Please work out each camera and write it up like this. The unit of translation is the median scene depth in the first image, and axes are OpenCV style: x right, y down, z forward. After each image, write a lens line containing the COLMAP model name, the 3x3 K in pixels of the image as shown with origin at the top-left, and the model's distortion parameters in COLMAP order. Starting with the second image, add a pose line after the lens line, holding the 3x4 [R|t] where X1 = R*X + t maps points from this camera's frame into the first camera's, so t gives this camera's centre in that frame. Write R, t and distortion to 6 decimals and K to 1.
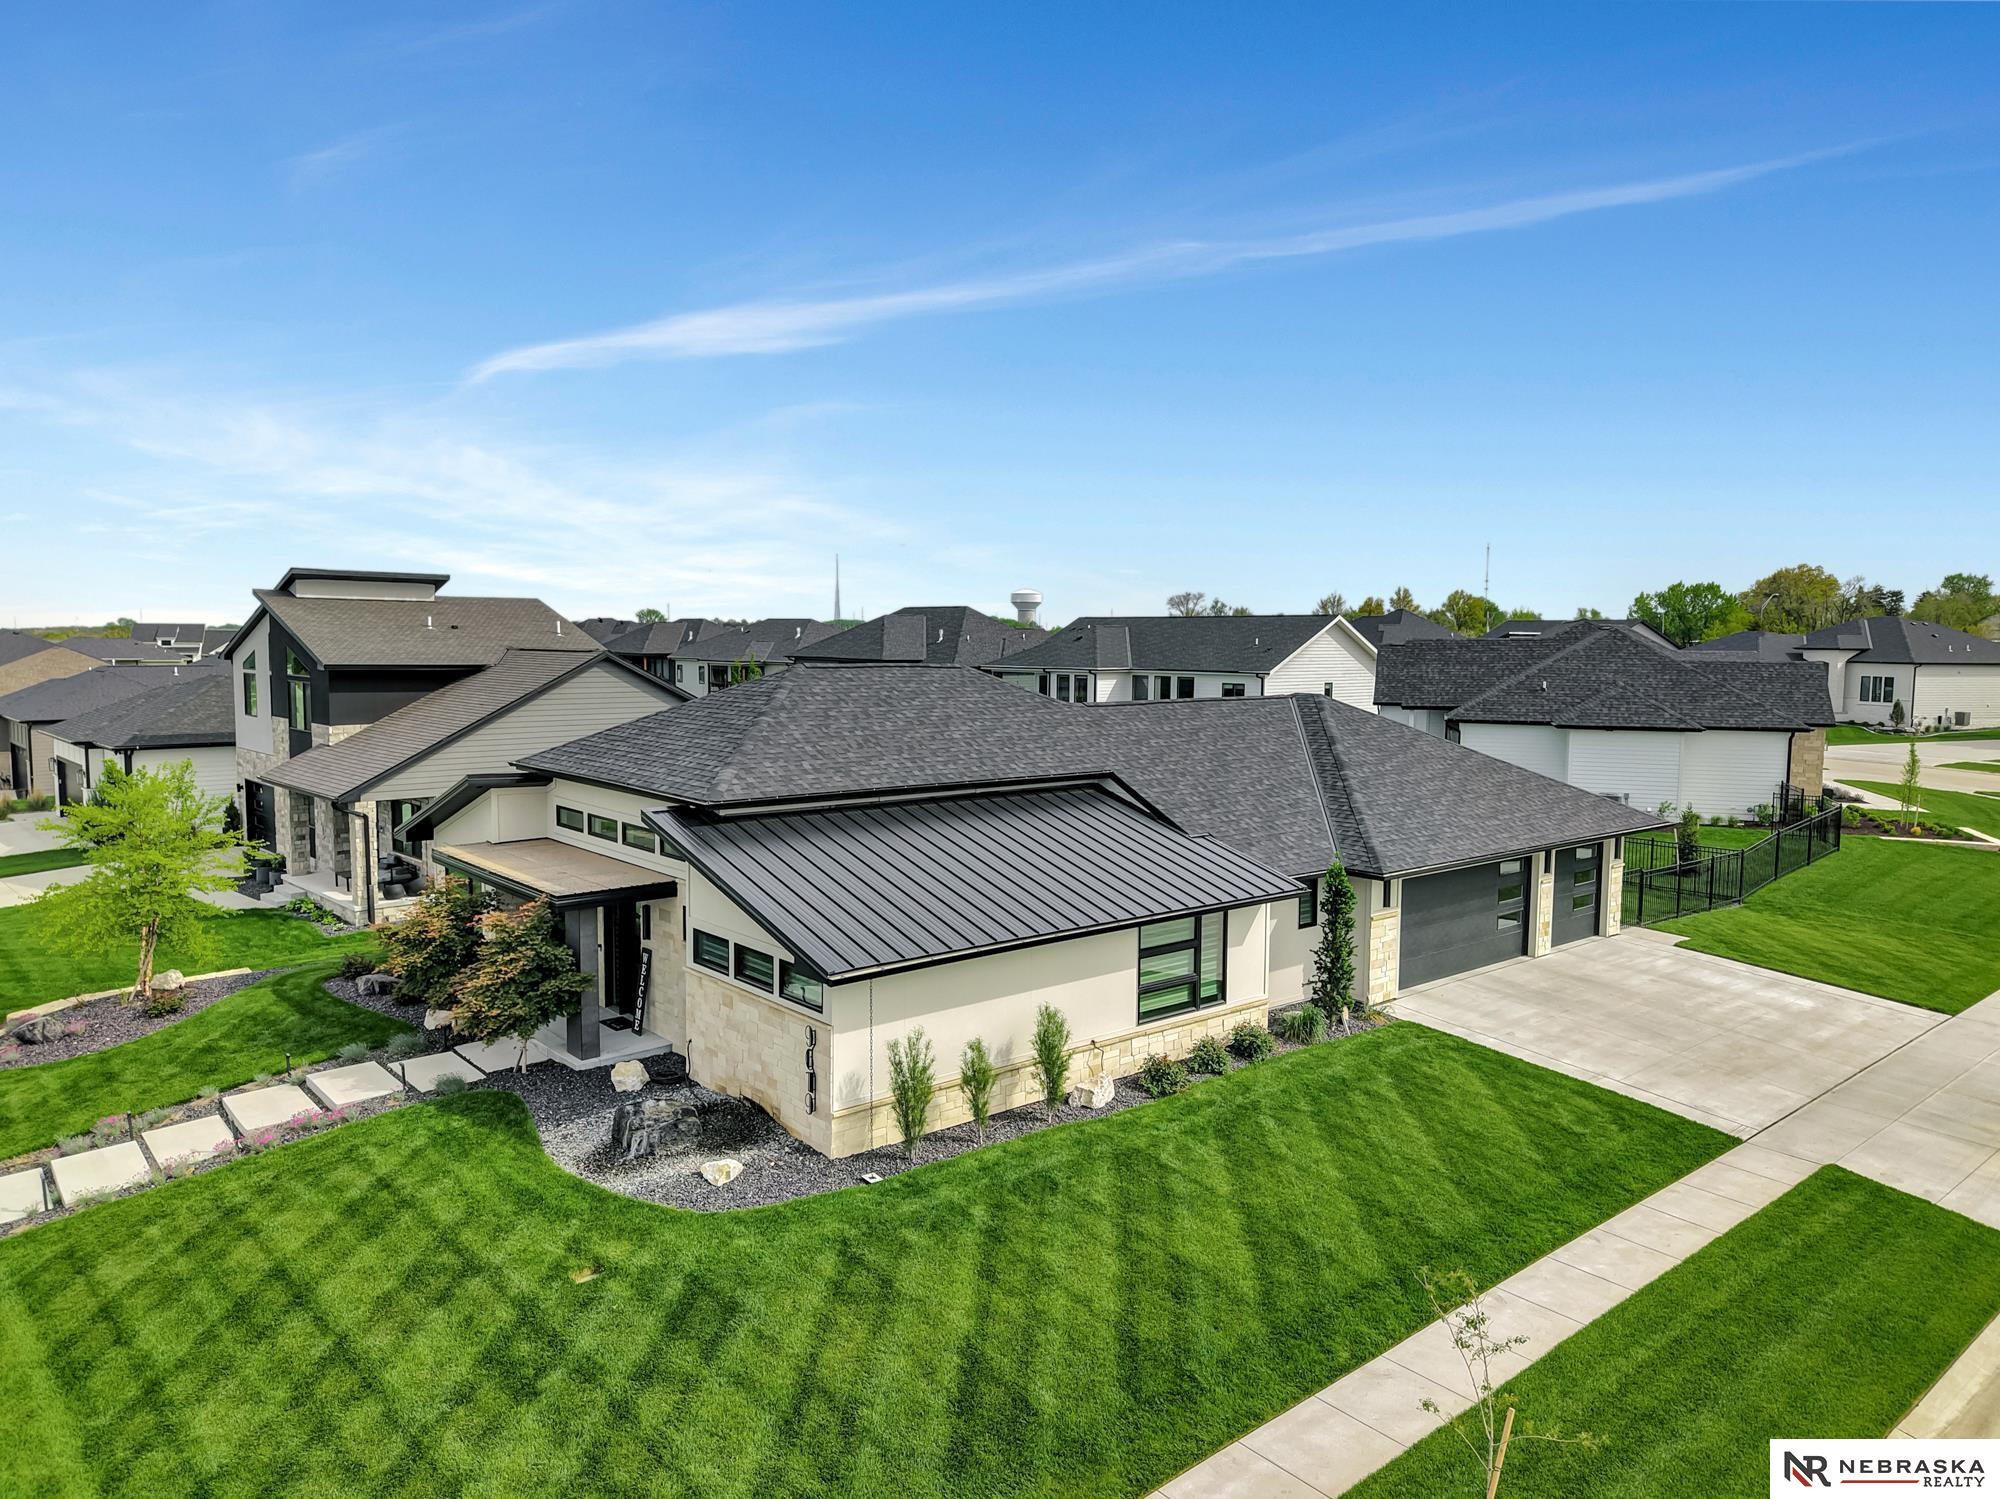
lens RADIAL K [[1398.0, 0, 1046.4], [0, 1398.0, 777.9], [0, 0, 1]] dist [0.038203, -0.031500]
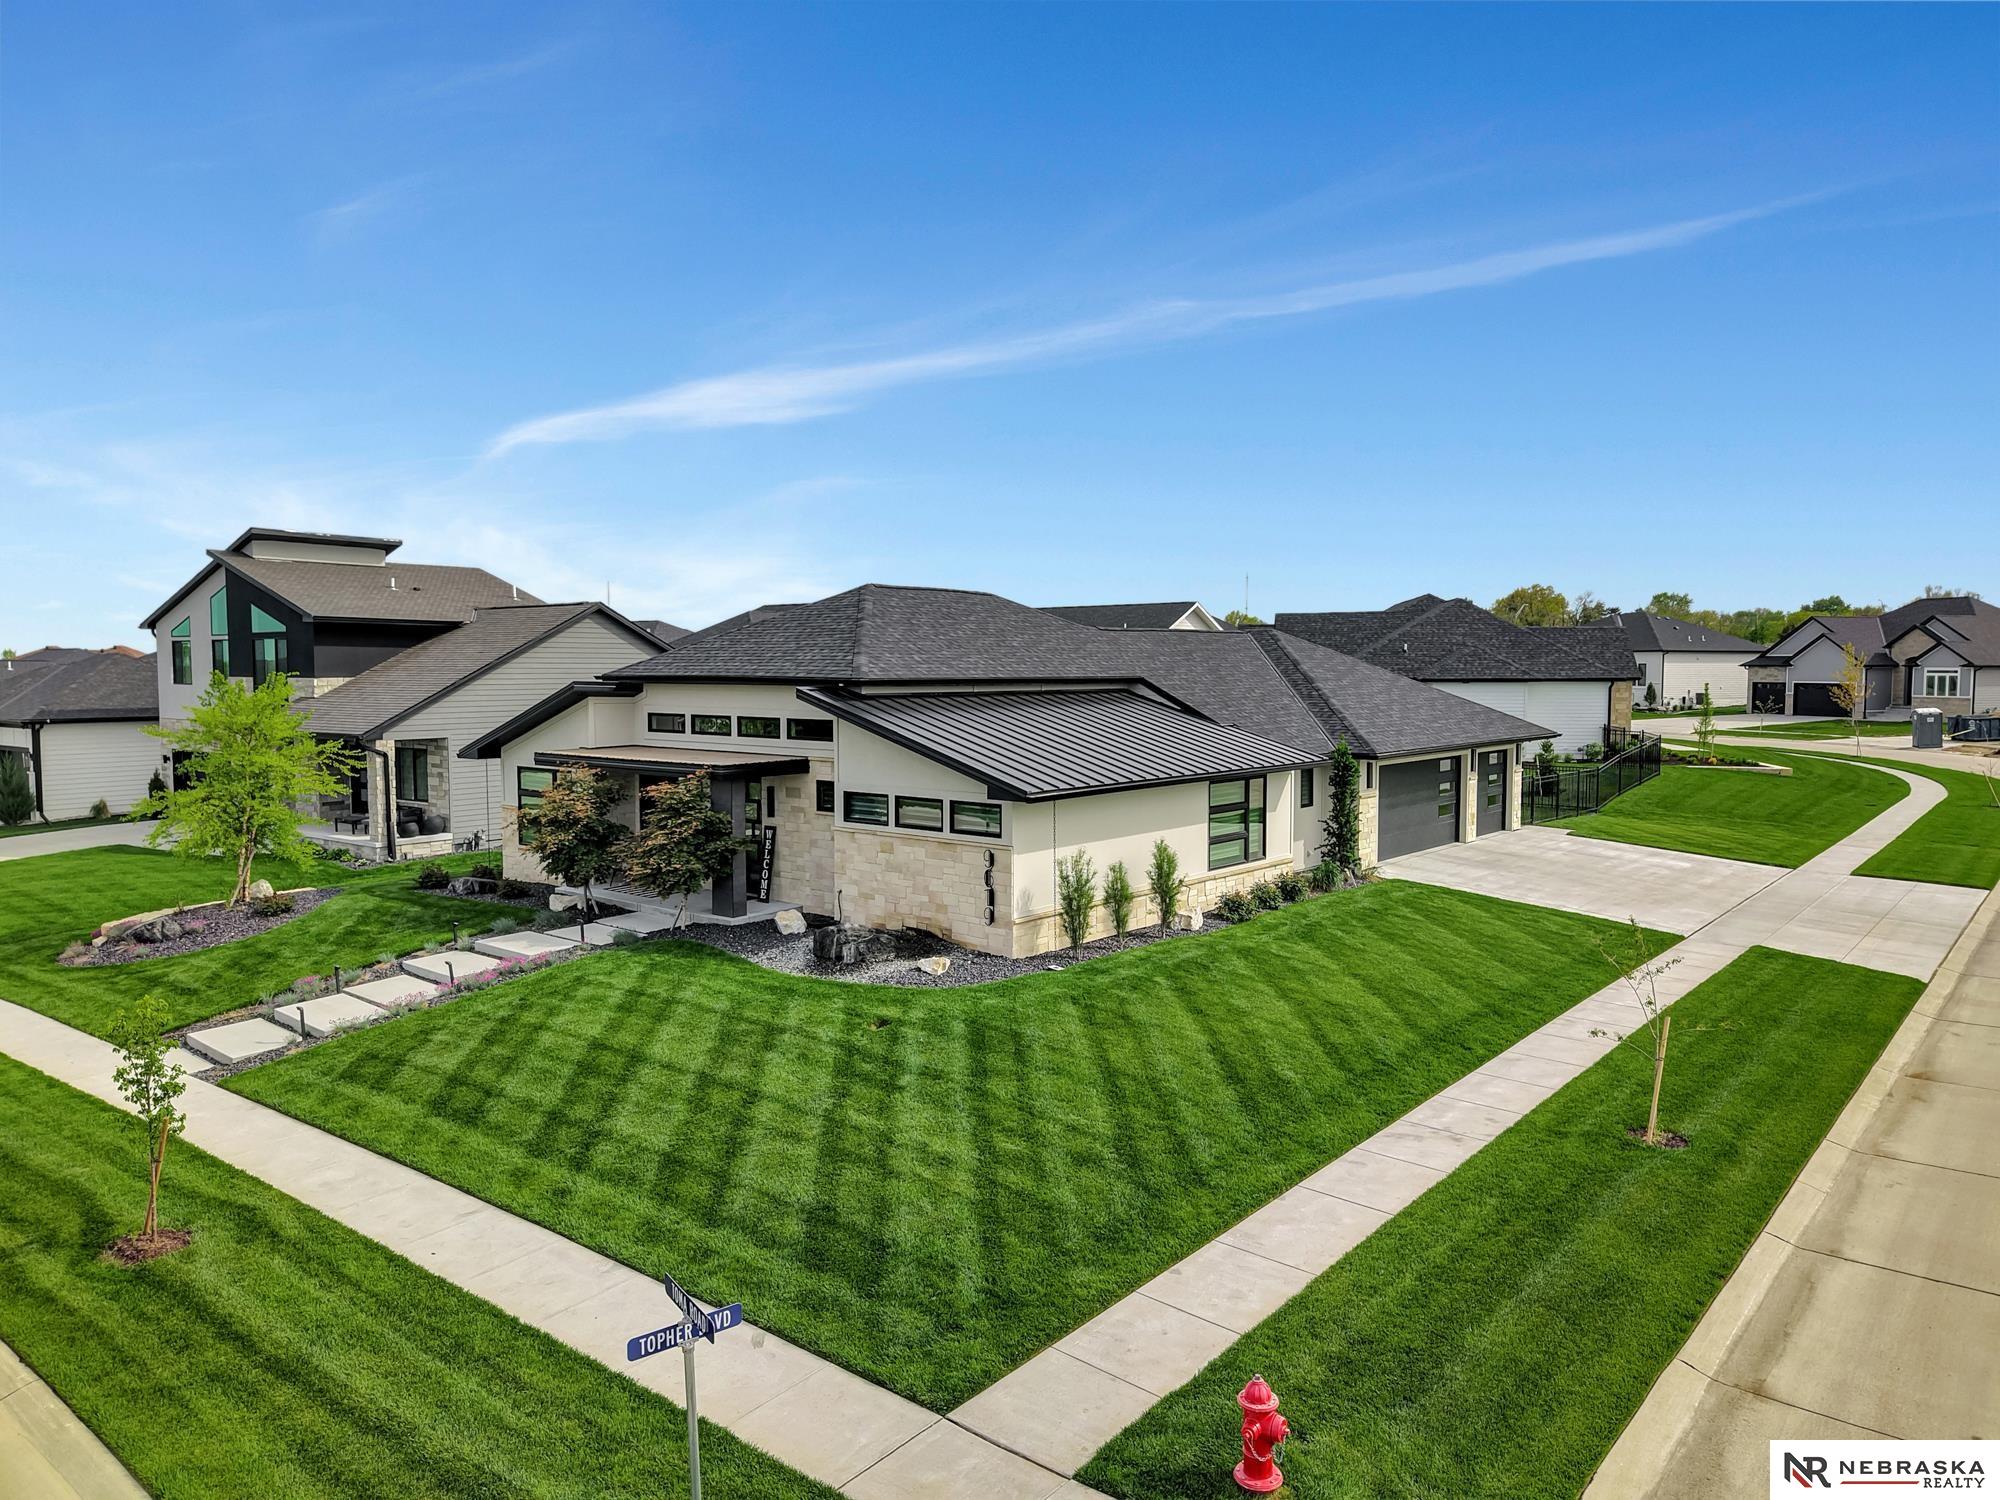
lens RADIAL K [[1398.0, 0, 1047.9], [0, 1398.0, 781.8], [0, 0, 1]] dist [0.038203, -0.031500]
pose [[0.985119, -0.025765, 0.169929, -0.244546], [0.029742, 0.999339, -0.020900, 0.111625], [-0.169278, 0.025643, 0.985235, -0.130228]]
